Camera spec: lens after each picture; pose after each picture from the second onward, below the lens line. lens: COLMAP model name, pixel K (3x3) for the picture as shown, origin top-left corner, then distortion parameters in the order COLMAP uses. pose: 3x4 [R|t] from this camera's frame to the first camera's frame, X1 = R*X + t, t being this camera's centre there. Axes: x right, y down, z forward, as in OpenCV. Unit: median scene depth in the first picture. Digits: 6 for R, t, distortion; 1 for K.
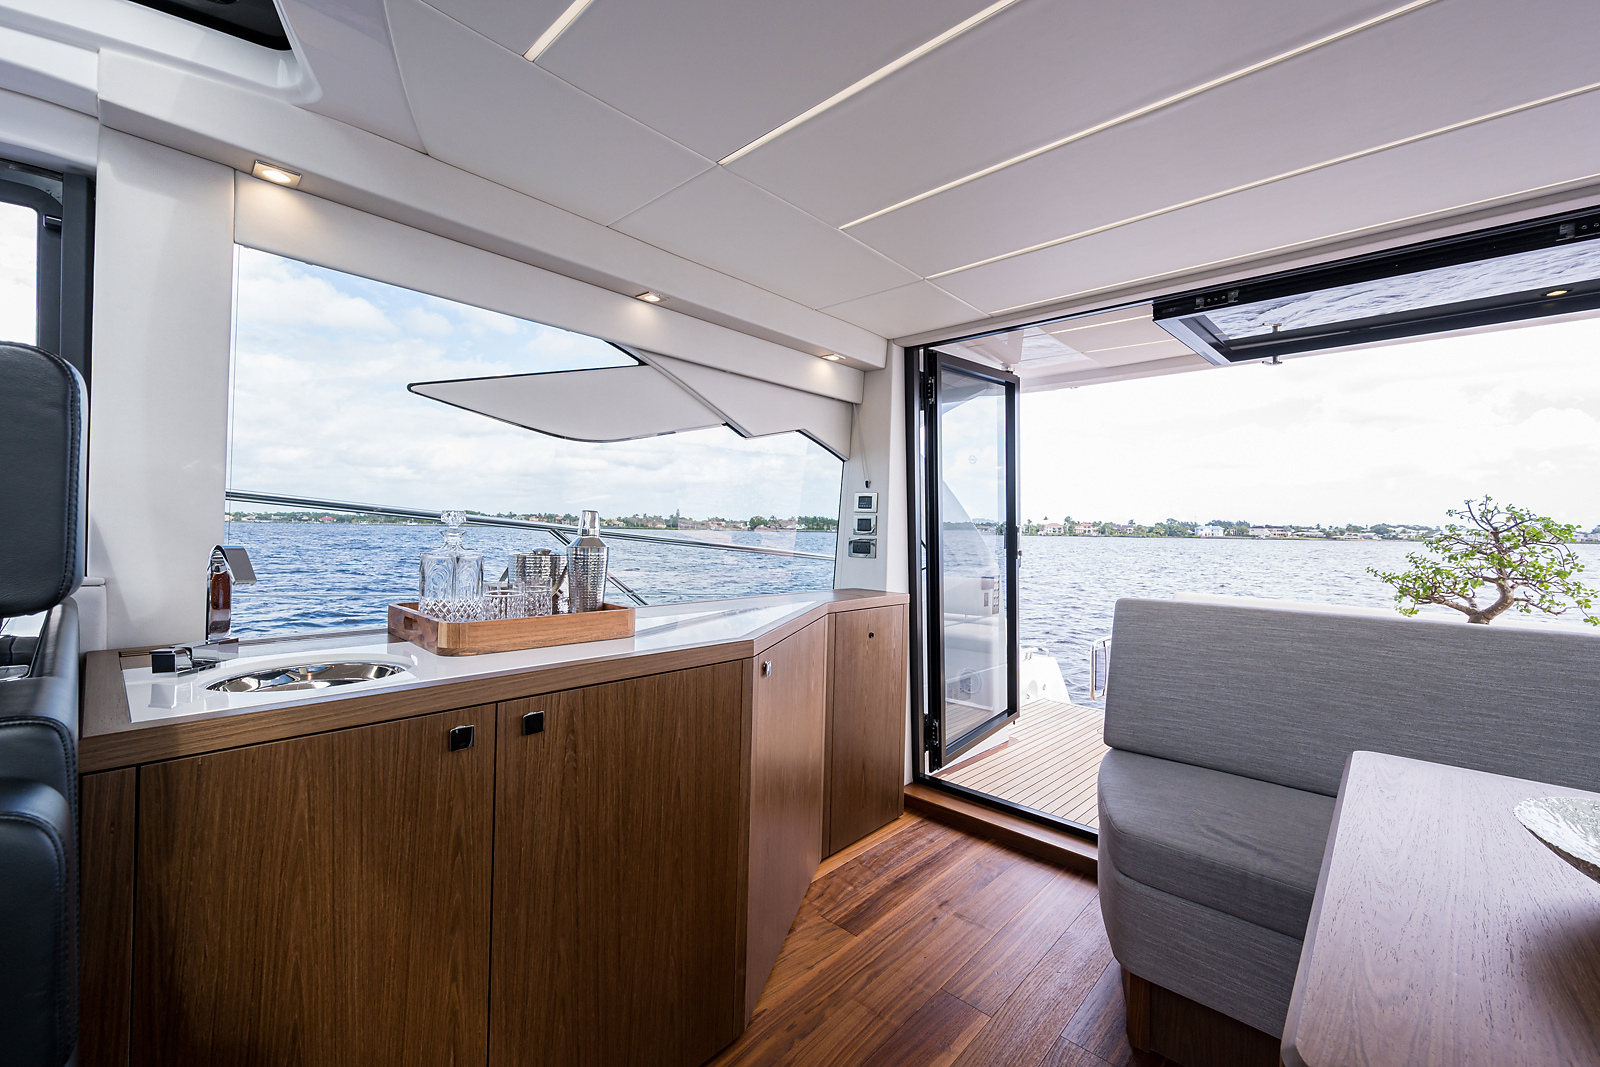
lens RADIAL K [[647.7, 0, 802.2], [0, 647.7, 532.0], [0, 0, 1]] dist [-0.000434, -0.000015]
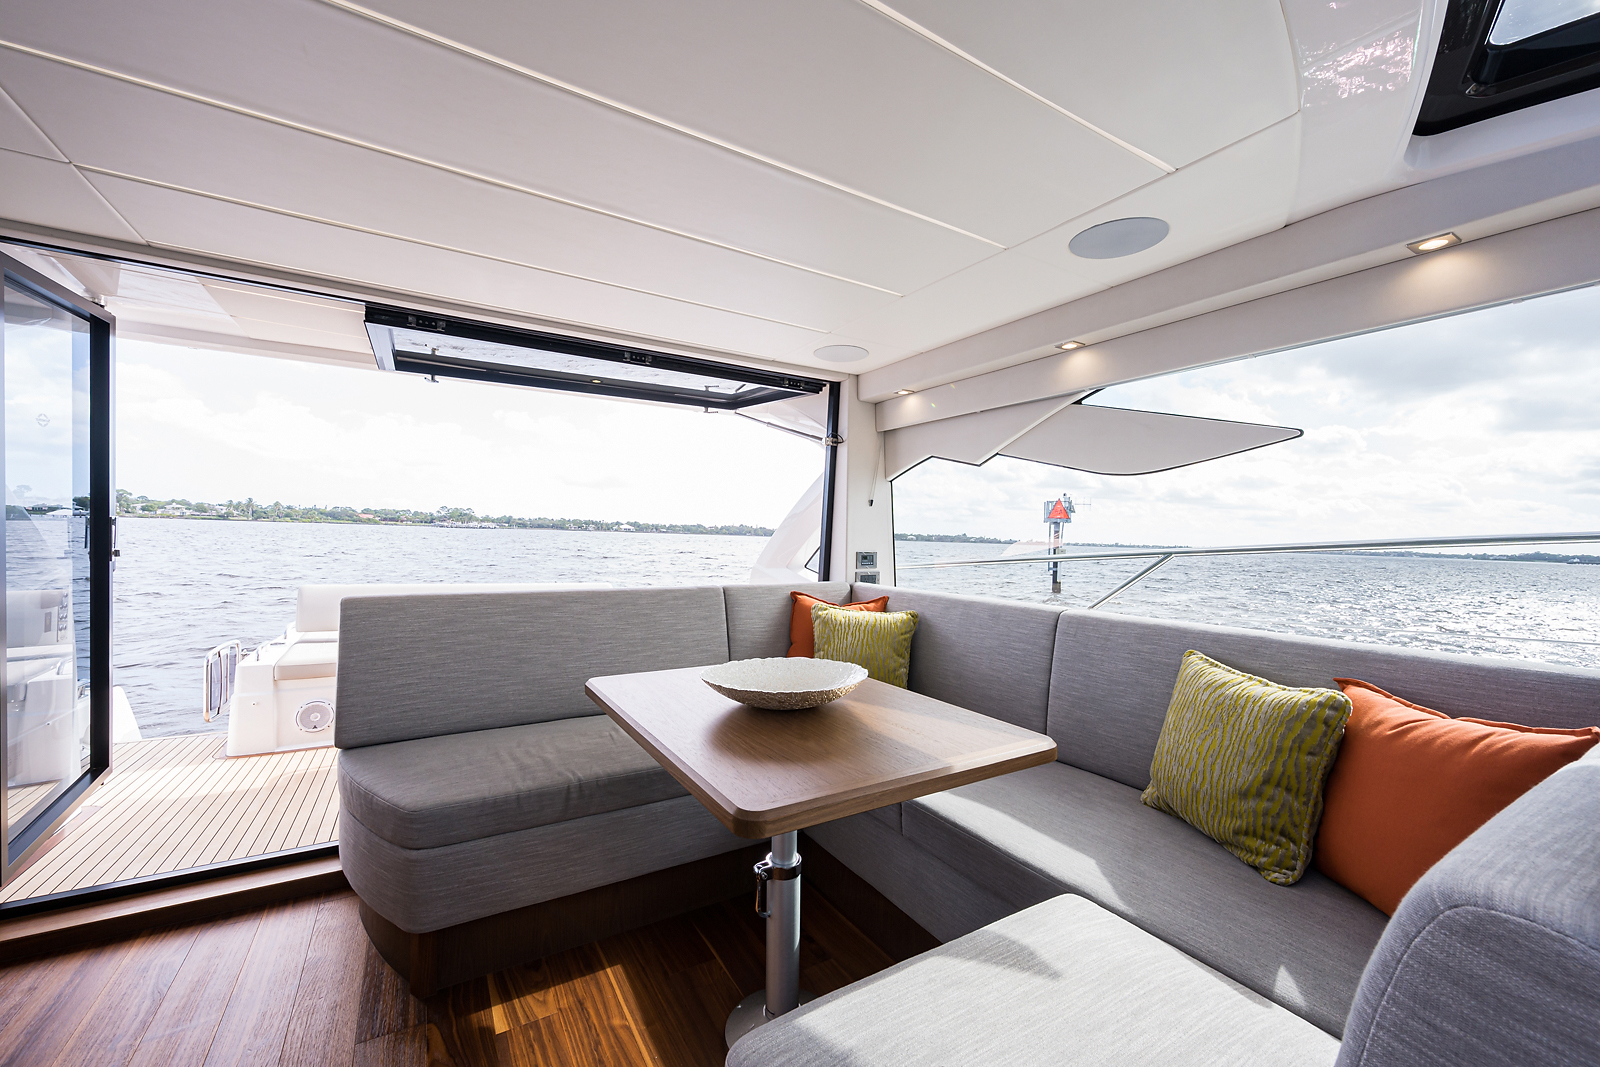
lens RADIAL K [[630.1, 0, 800.6], [0, 630.1, 531.2], [0, 0, 1]] dist [0.000935, 0.000139]
pose [[0.276001, -0.011197, 0.961092, -0.284055], [-0.011821, 0.999817, 0.015043, -0.025824], [-0.961085, -0.015512, 0.275818, 0.078068]]
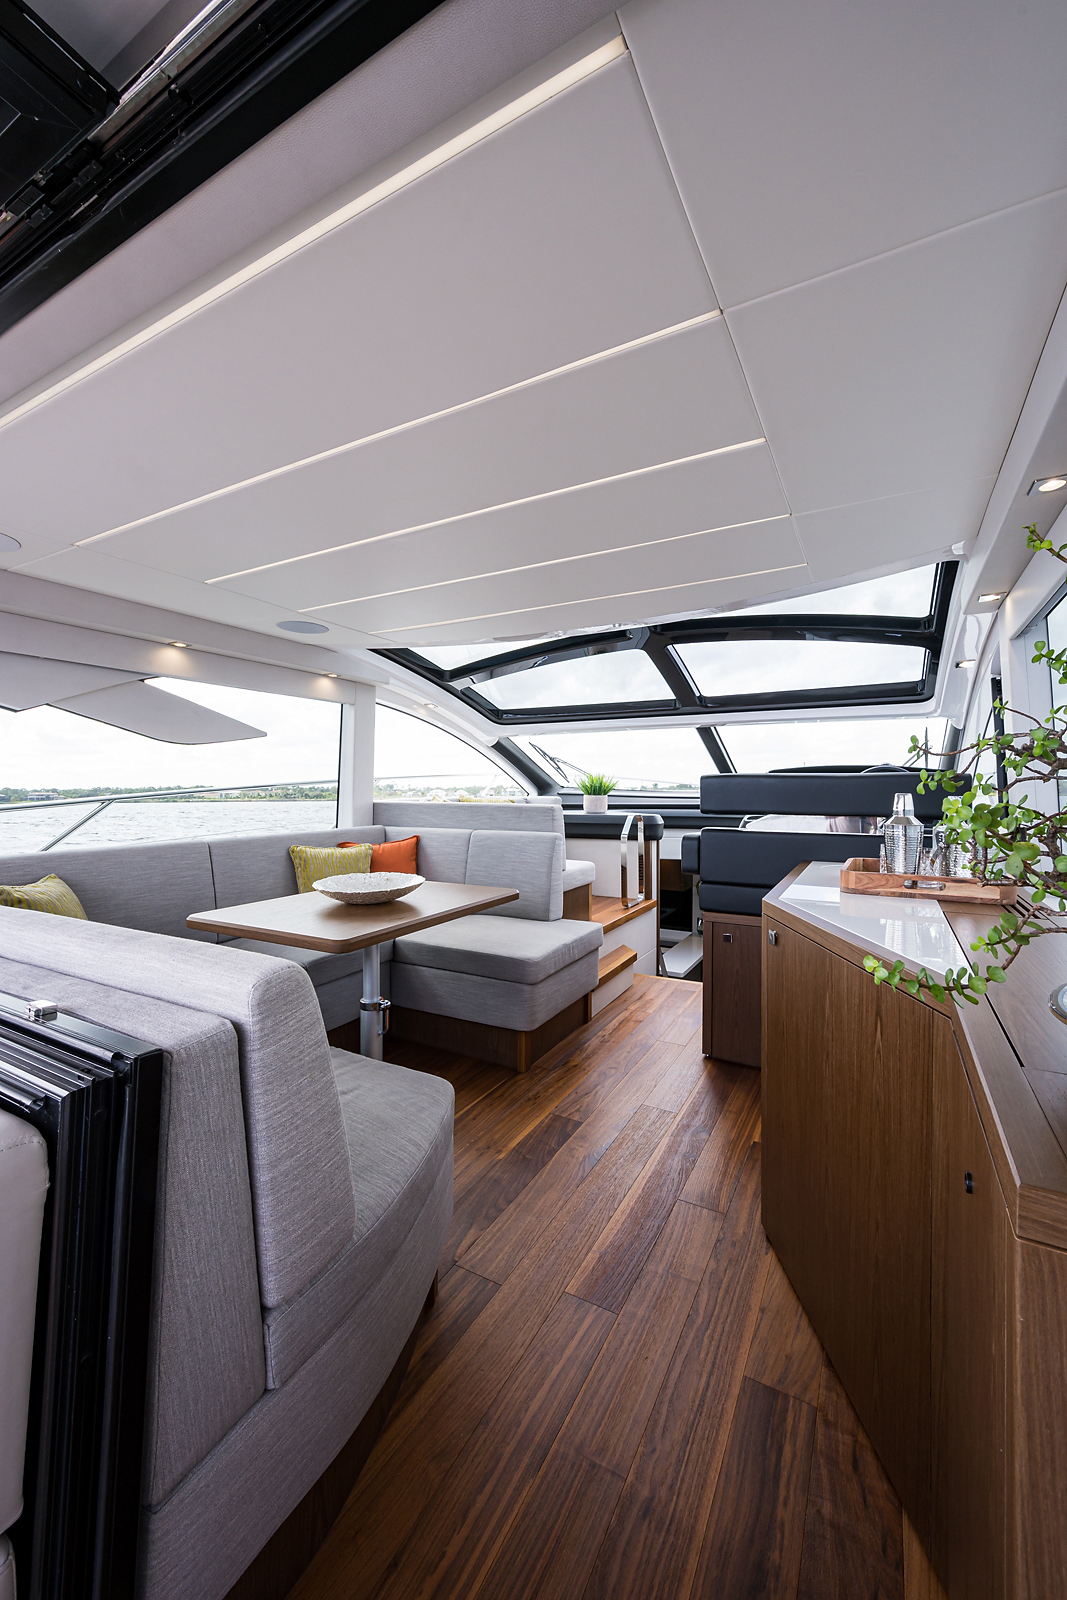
lens RADIAL K [[630.1, 0, 535.1], [0, 630.1, 802.6], [0, 0, 1]] dist [0.000935, 0.000139]
pose [[-0.972020, -0.018912, -0.234136, 0.510585], [-0.024087, 0.999524, 0.019262, -0.019409], [0.233660, 0.024363, -0.972013, 1.696602]]
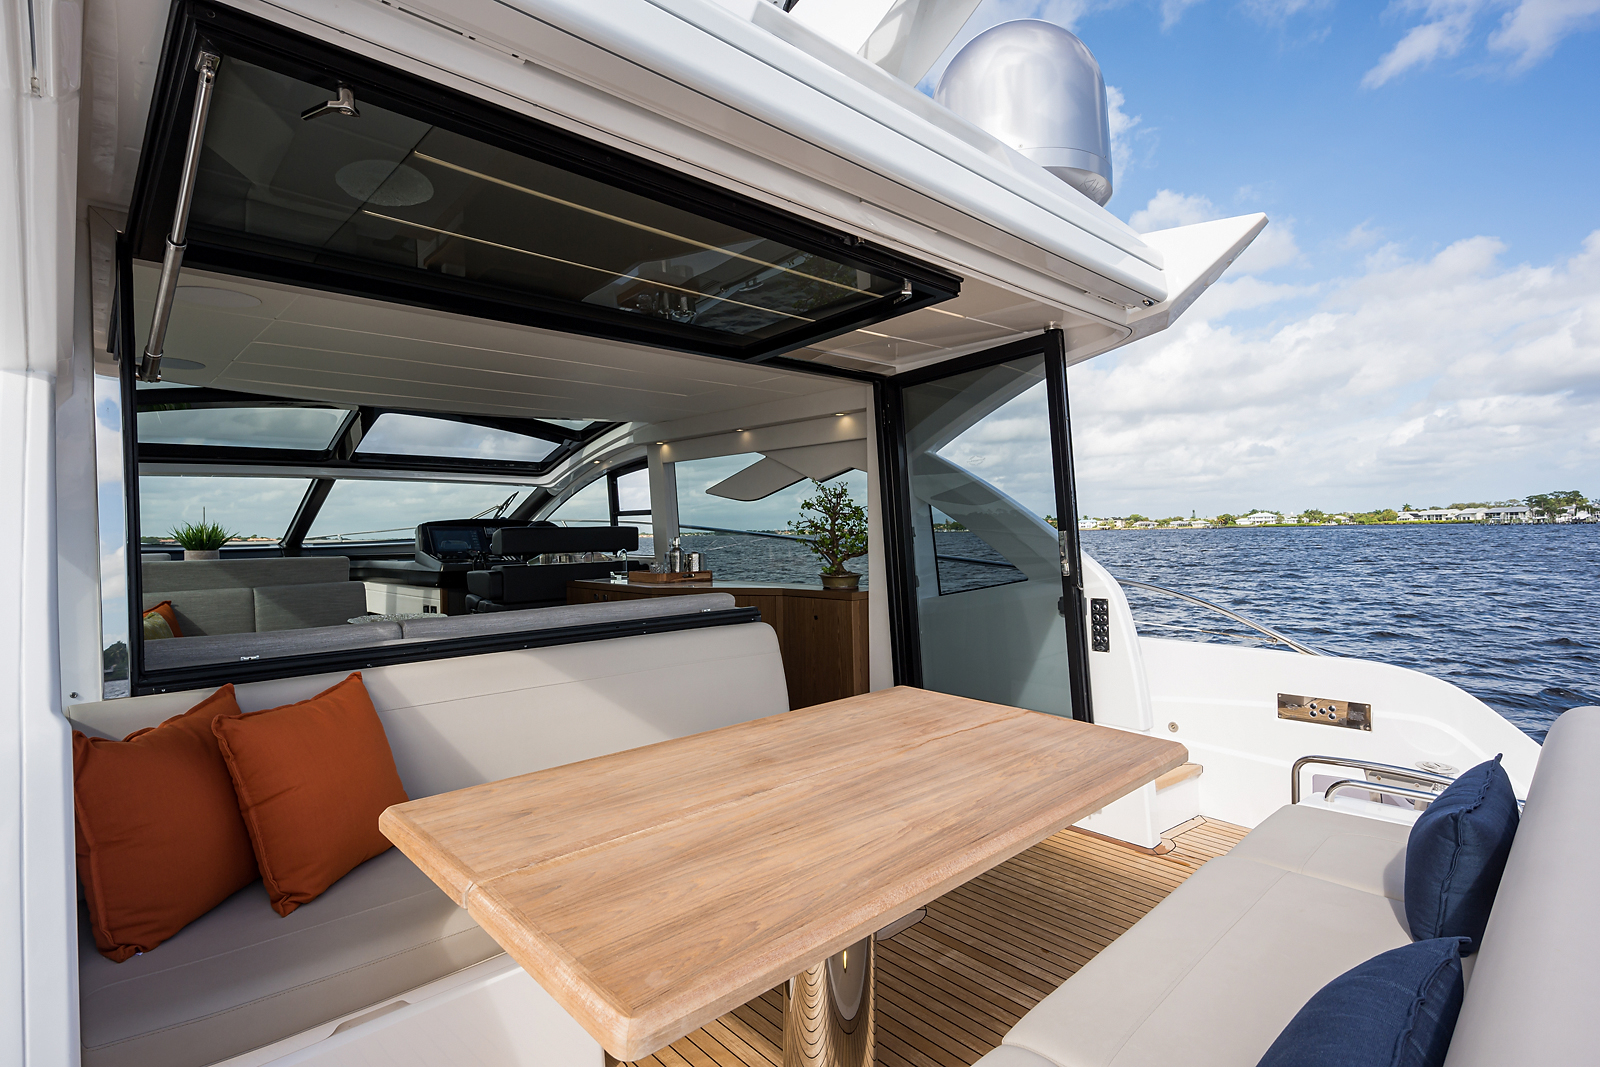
lens RADIAL K [[796.4, 0, 800.0], [0, 796.4, 533.5], [0, 0, 1]] dist [0.000250, -0.000048]
pose [[-0.064306, -0.012874, -0.997847, 2.505917], [0.012243, 0.999831, -0.013688, 0.003615], [0.997855, -0.013097, -0.064137, 1.486036]]
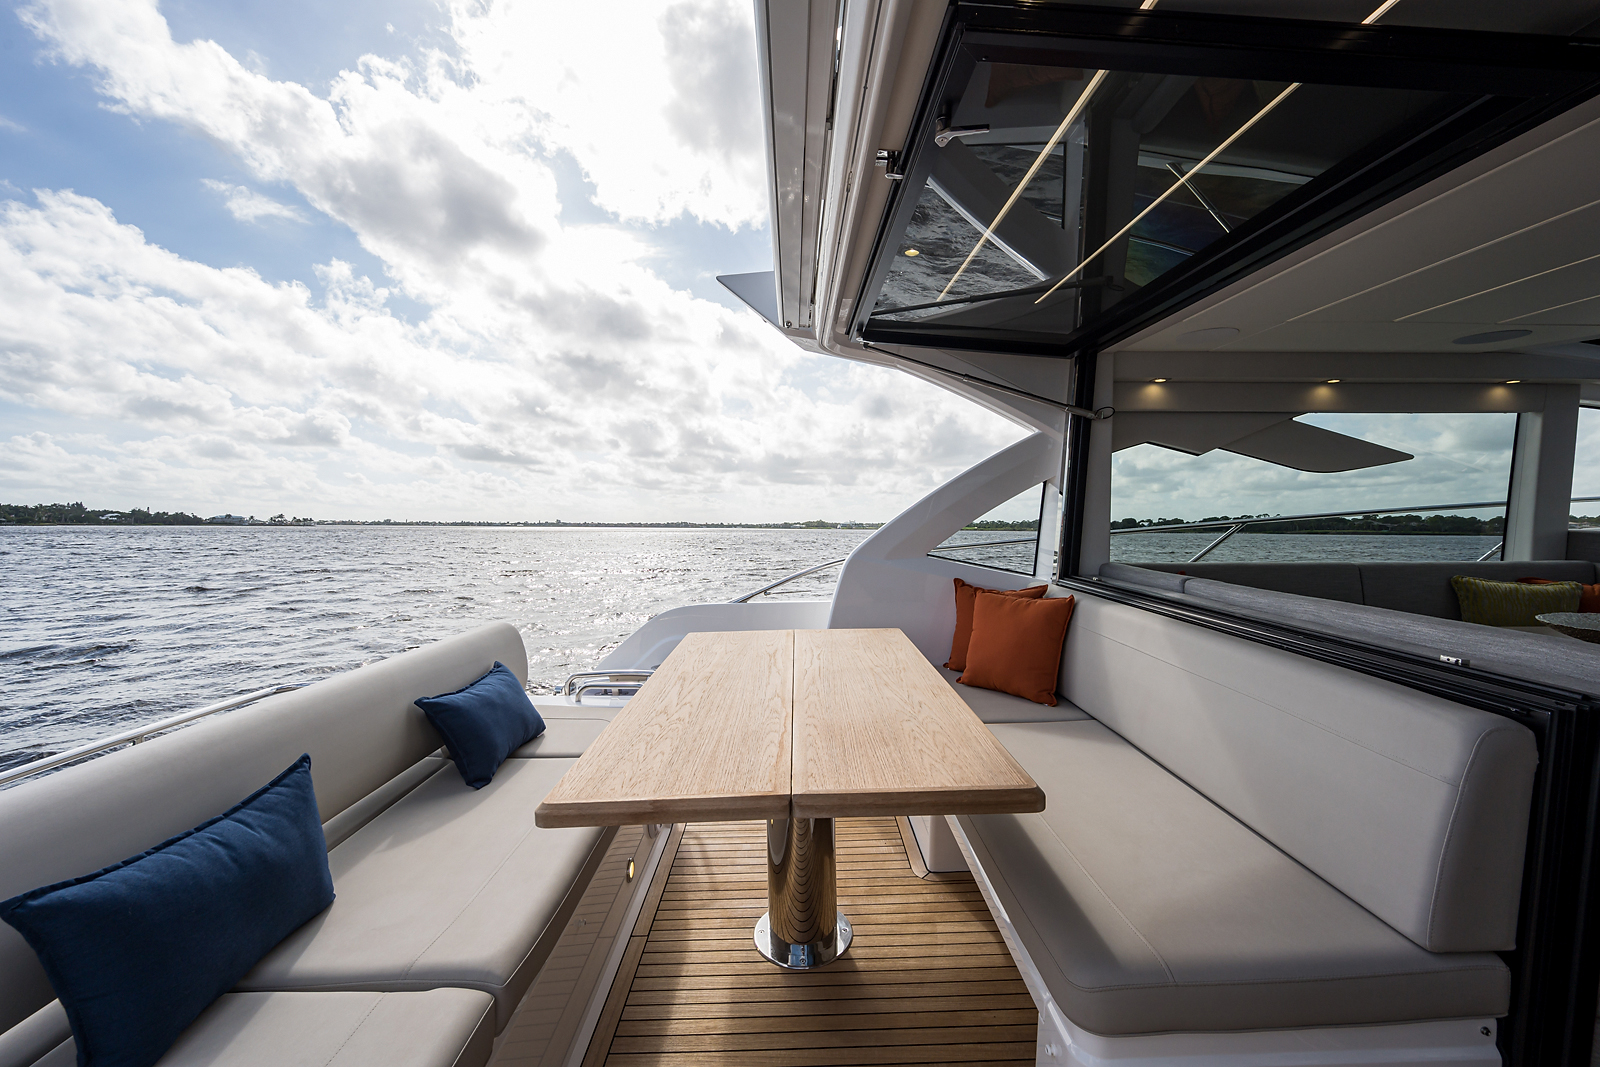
lens RADIAL K [[626.9, 0, 800.3], [0, 626.9, 537.1], [0, 0, 1]] dist [-0.000487, -0.000239]
pose [[-0.687618, -0.050537, 0.724312, 0.756278], [-0.014870, 0.998346, 0.055540, -0.014106], [-0.725920, 0.027420, -0.687232, 2.174461]]
